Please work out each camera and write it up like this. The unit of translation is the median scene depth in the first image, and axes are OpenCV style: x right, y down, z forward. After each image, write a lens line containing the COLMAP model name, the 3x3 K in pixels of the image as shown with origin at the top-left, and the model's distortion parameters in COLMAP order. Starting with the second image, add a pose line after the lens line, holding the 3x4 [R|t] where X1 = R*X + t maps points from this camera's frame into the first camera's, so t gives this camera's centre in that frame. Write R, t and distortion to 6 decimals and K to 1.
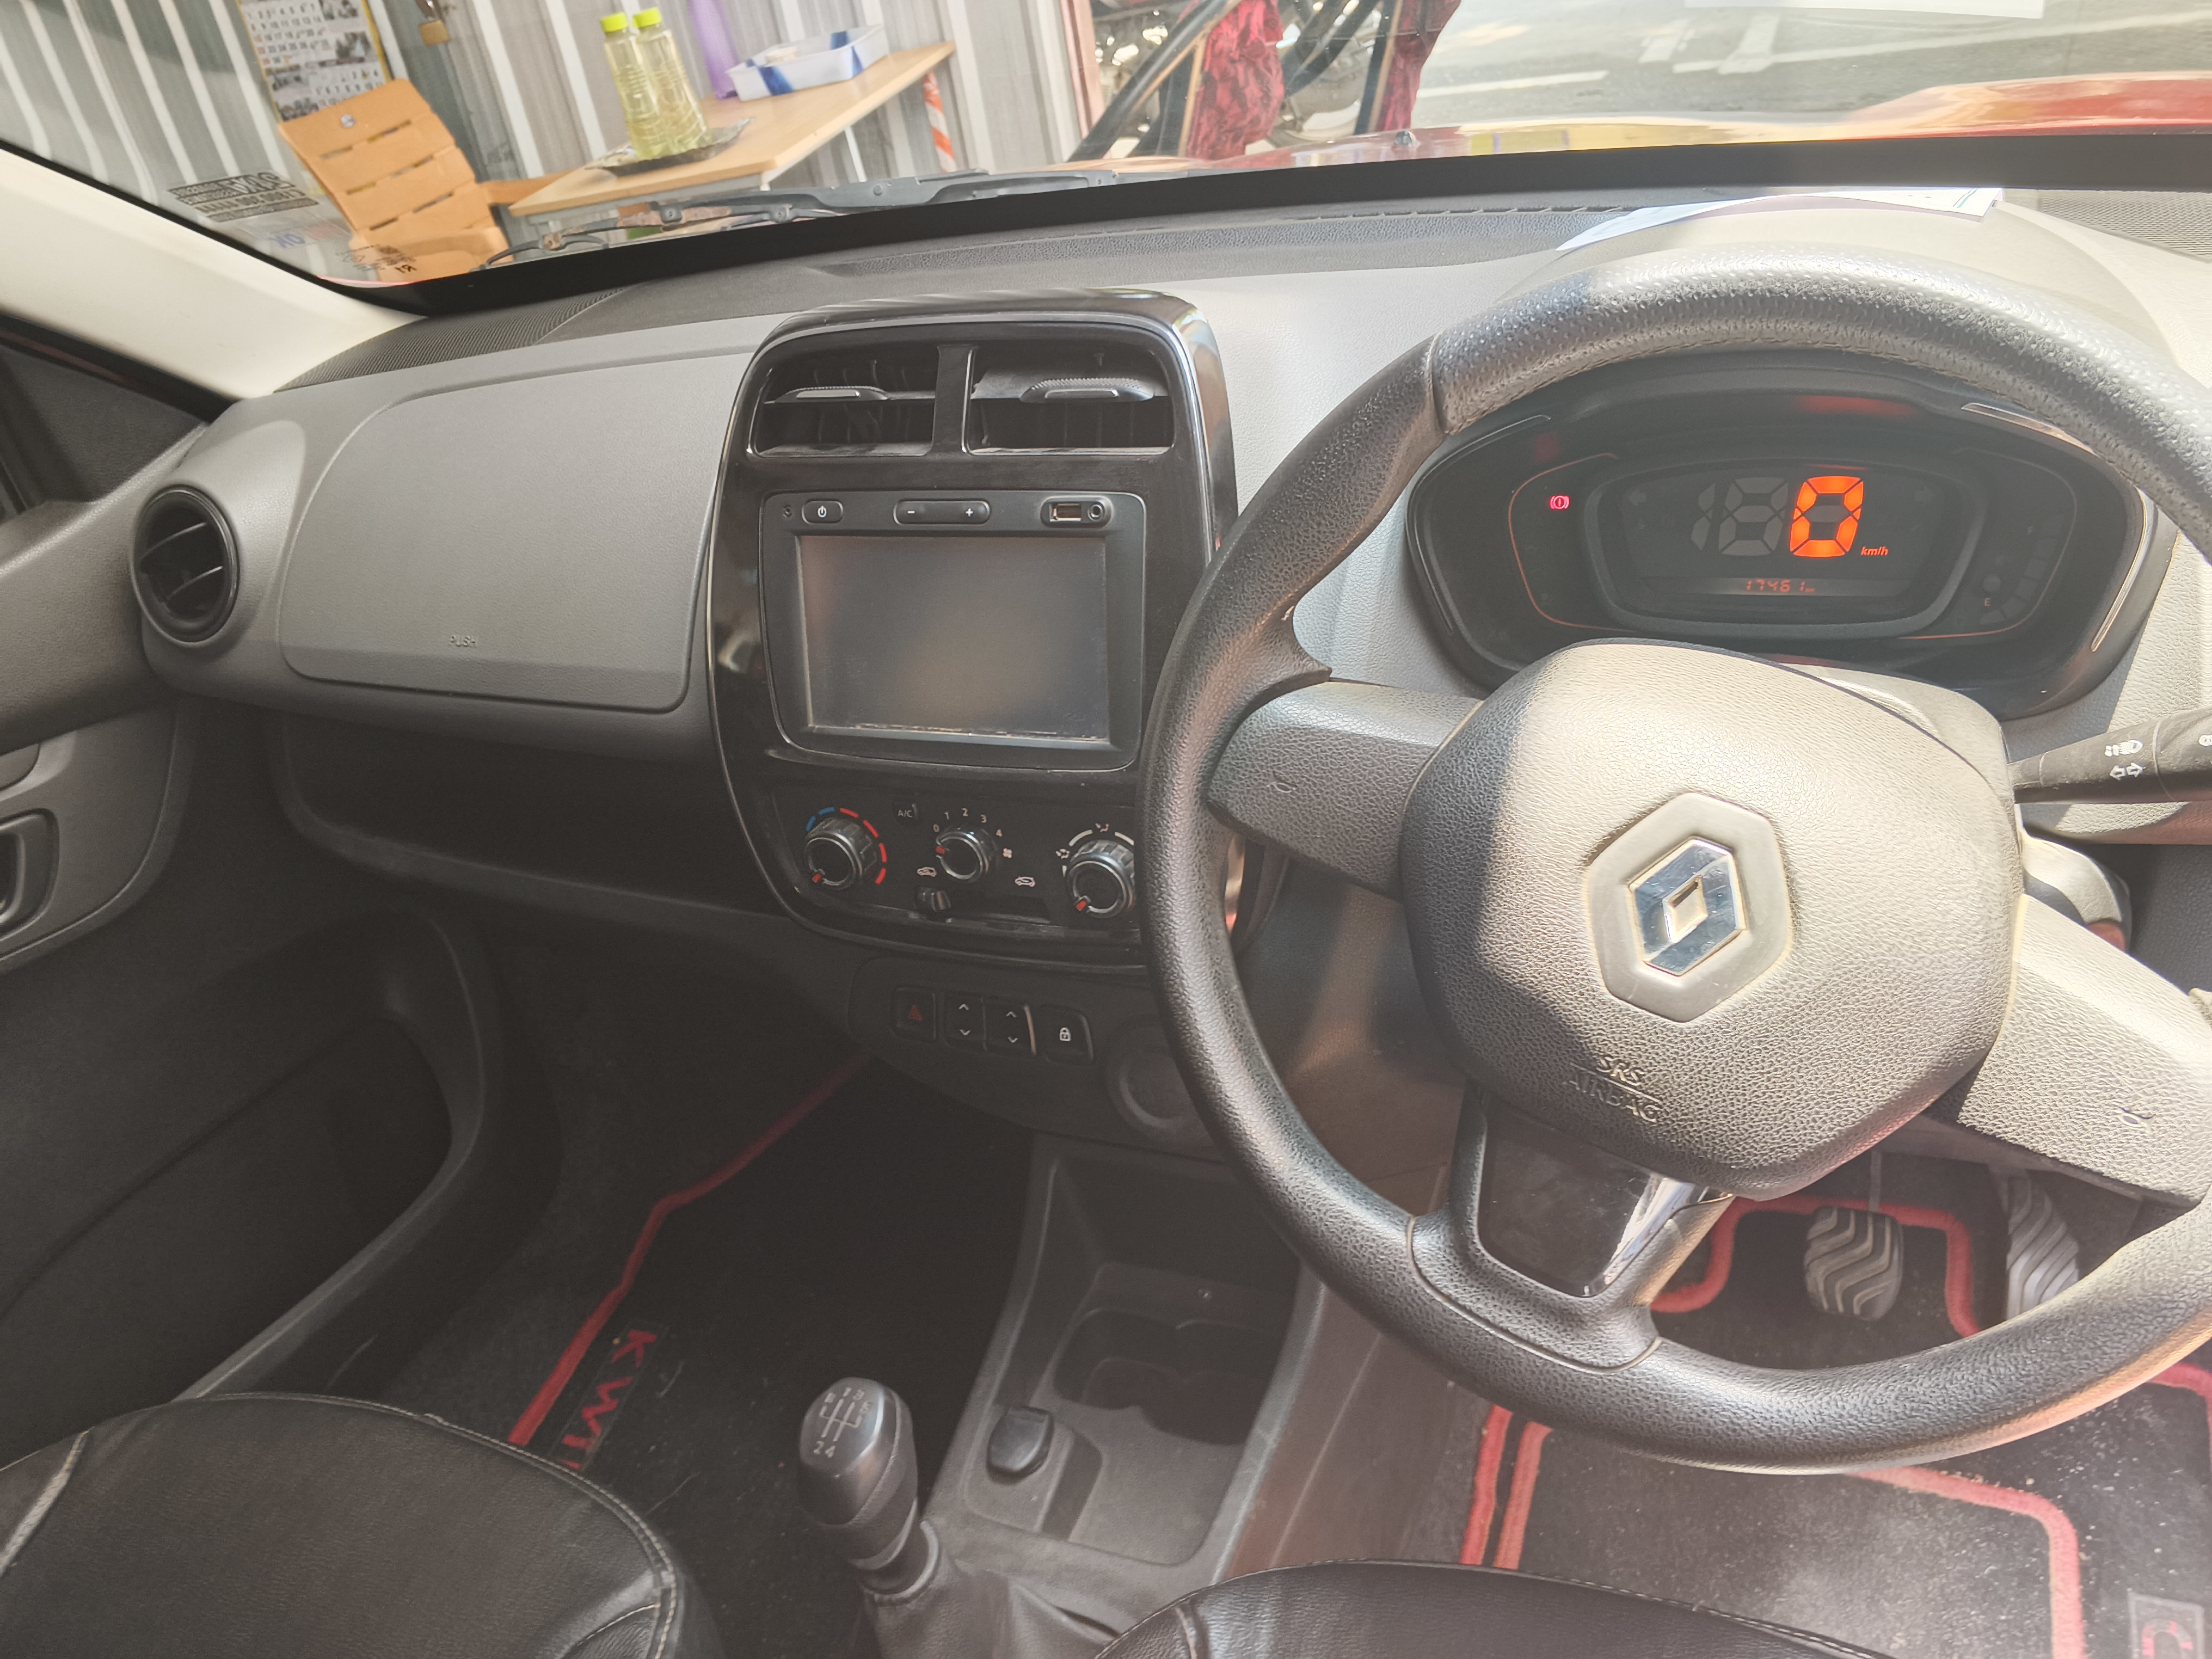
lens RADIAL K [[1770.8, 0, 1106.0], [0, 1770.8, 829.5], [0, 0, 1]] dist [0.008350, -0.001932]
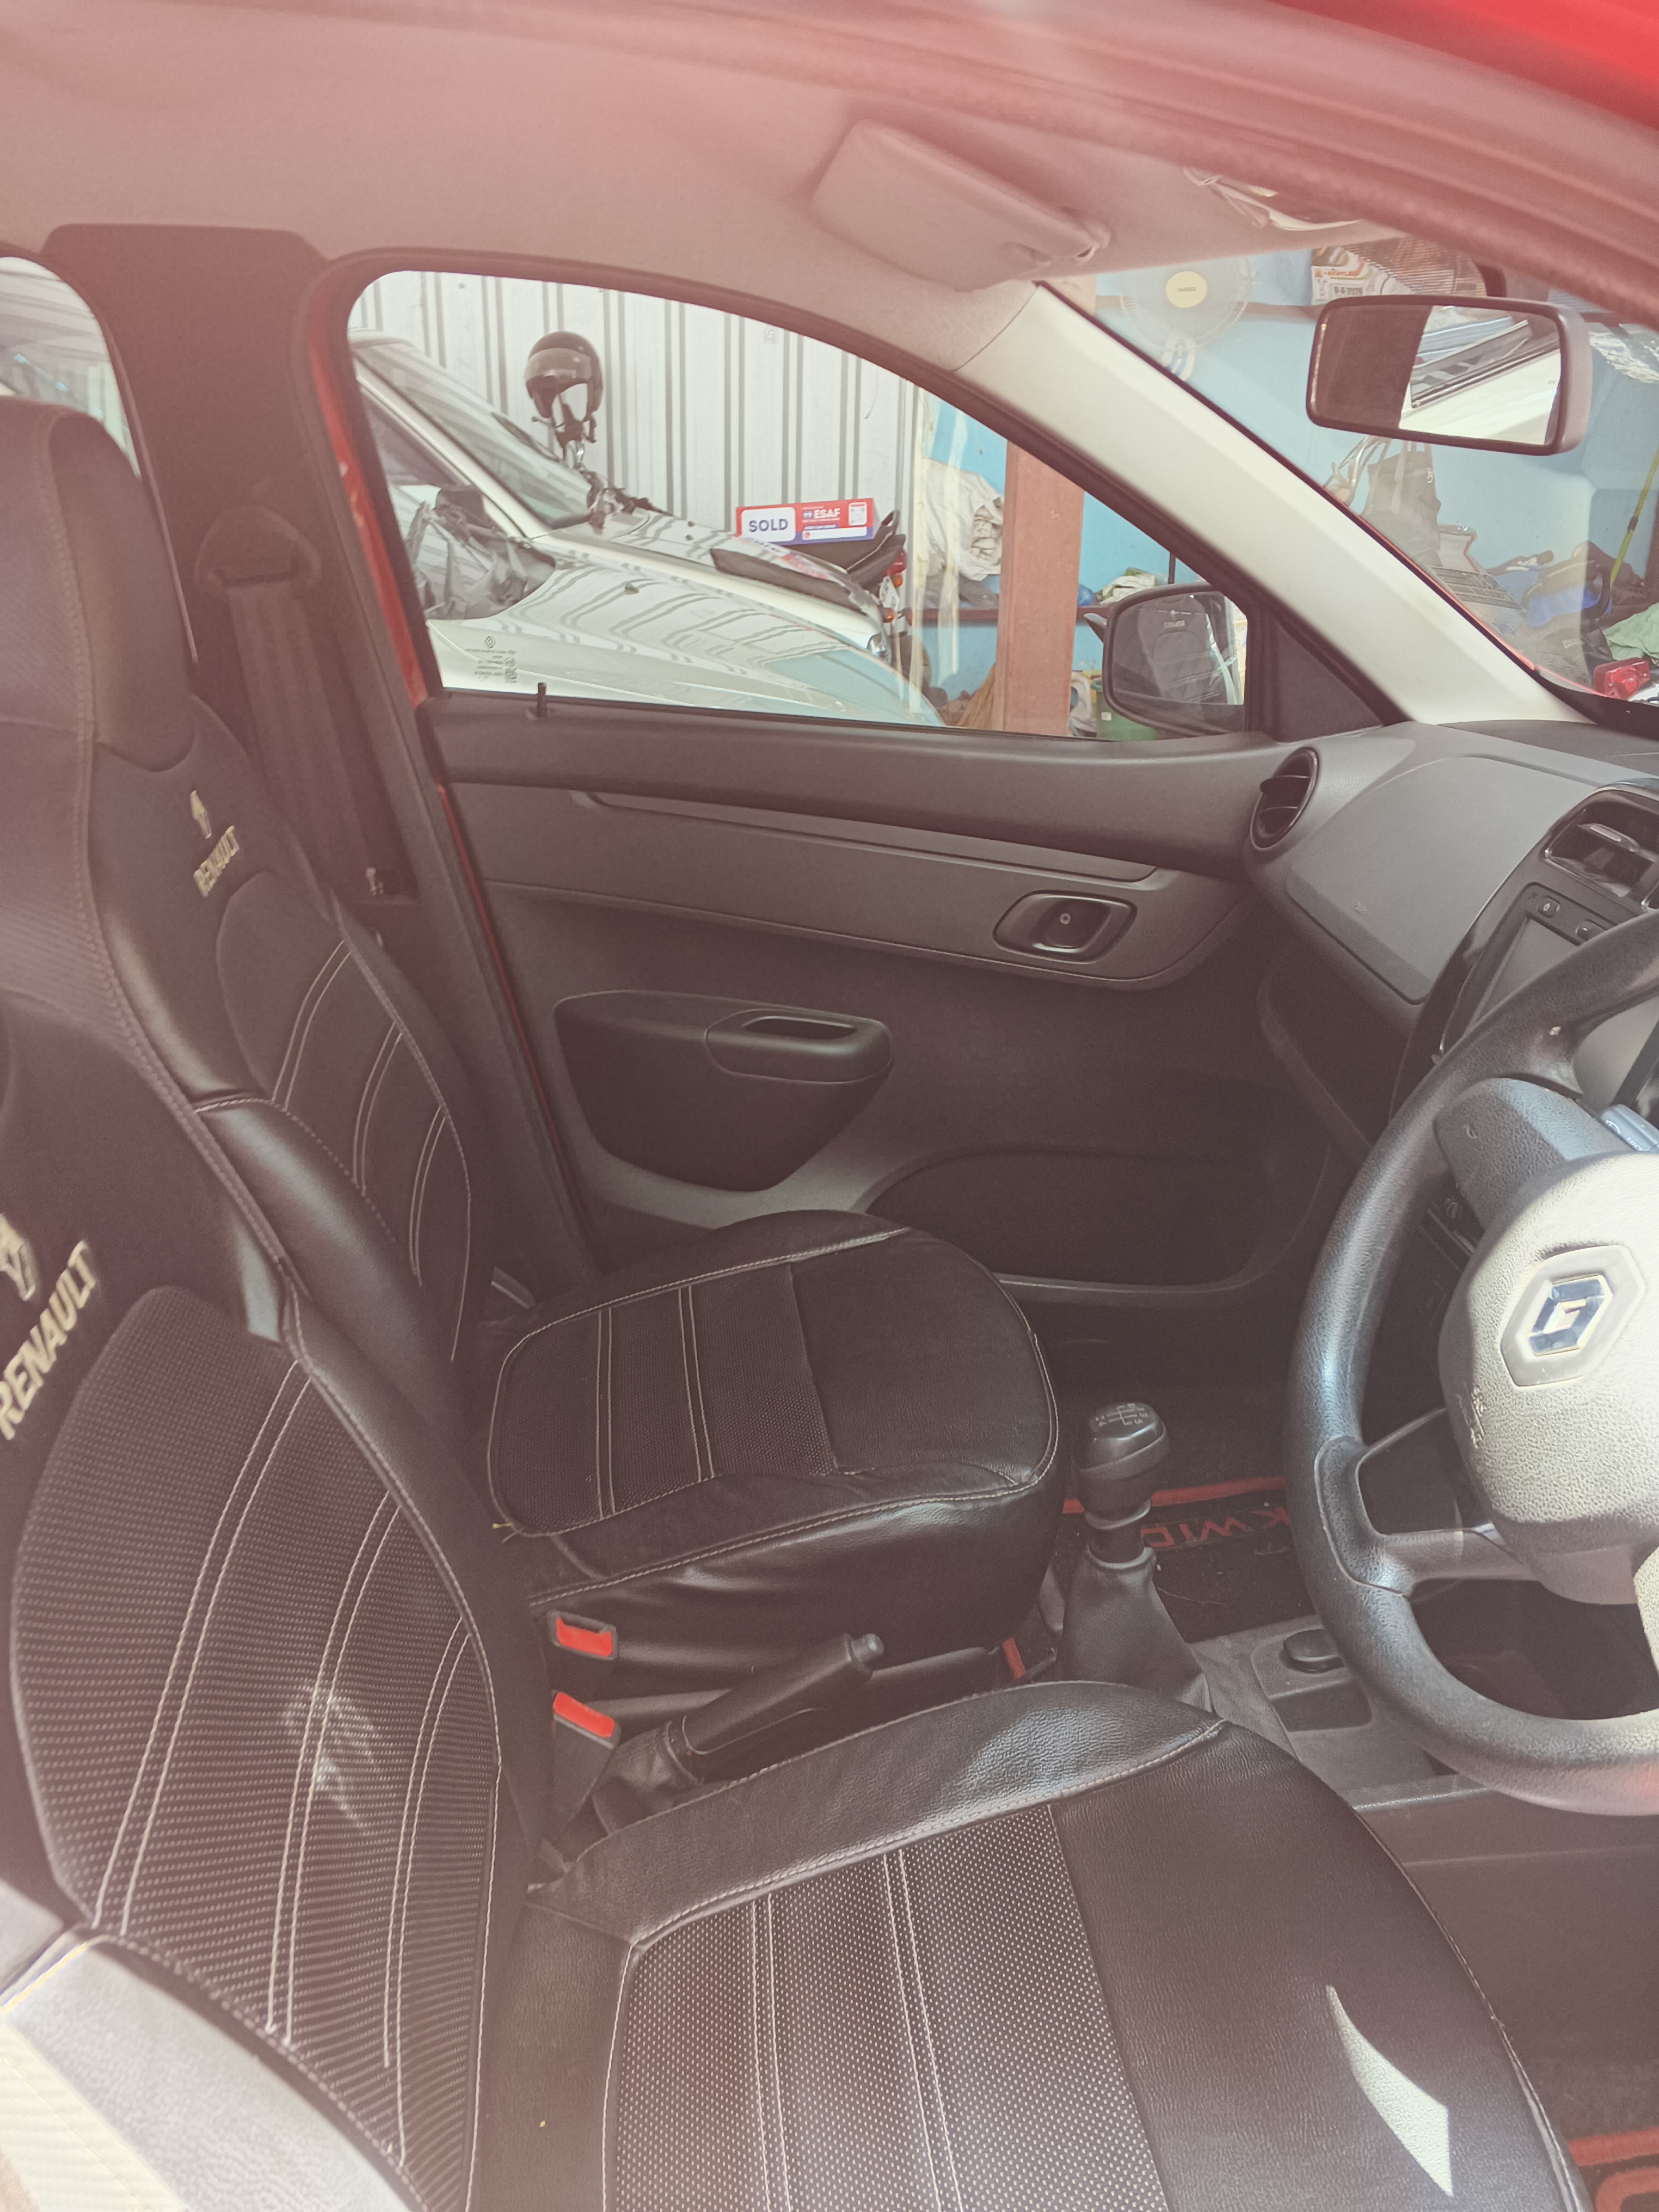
lens RADIAL K [[1770.8, 0, 829.5], [0, 1770.8, 1106.0], [0, 0, 1]] dist [0.008350, -0.001932]
pose [[0.492467, 0.484446, -0.723041, 0.503618], [-0.529691, 0.826019, 0.192667, -0.025892], [0.690582, 0.288106, 0.663394, -0.161911]]
